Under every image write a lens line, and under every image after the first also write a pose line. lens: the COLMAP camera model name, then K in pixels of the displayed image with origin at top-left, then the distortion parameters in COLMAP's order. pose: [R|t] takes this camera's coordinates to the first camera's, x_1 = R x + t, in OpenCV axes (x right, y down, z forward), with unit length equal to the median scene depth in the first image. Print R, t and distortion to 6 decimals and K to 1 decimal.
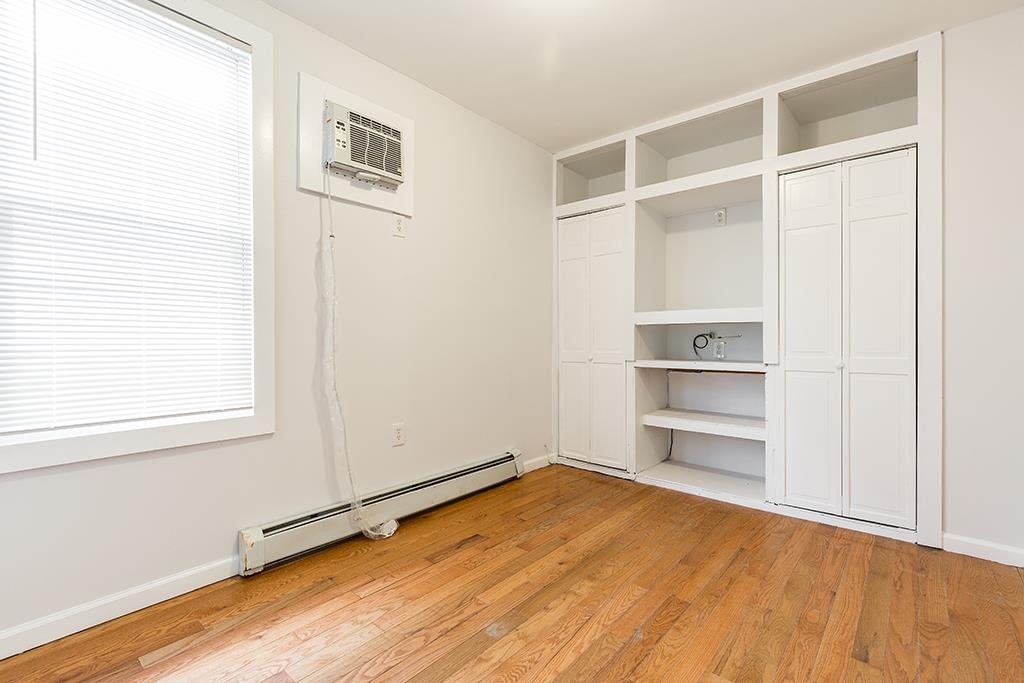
lens RADIAL K [[471.6, 0, 504.2], [0, 471.6, 345.1], [0, 0, 1]] dist [0.010452, -0.000090]
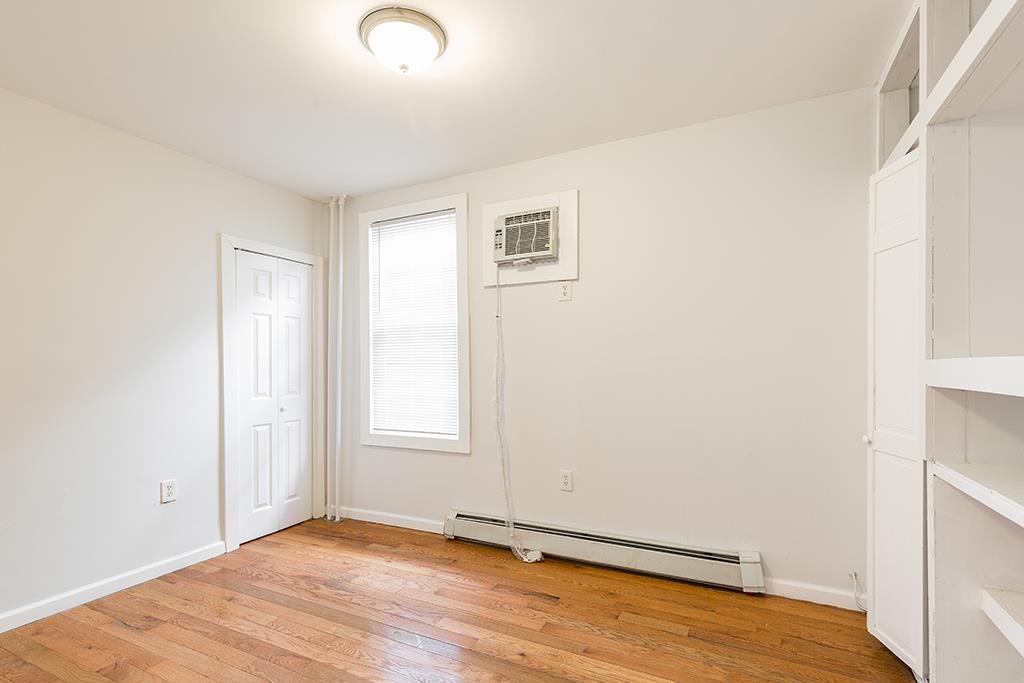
lens RADIAL K [[471.6, 0, 517.8], [0, 471.6, 365.7], [0, 0, 1]] dist [0.010452, -0.000090]
pose [[0.258539, 0.000309, -0.966001, 0.915191], [-0.006894, 0.999975, -0.001526, -0.085970], [0.965976, 0.007054, 0.258535, 0.687547]]
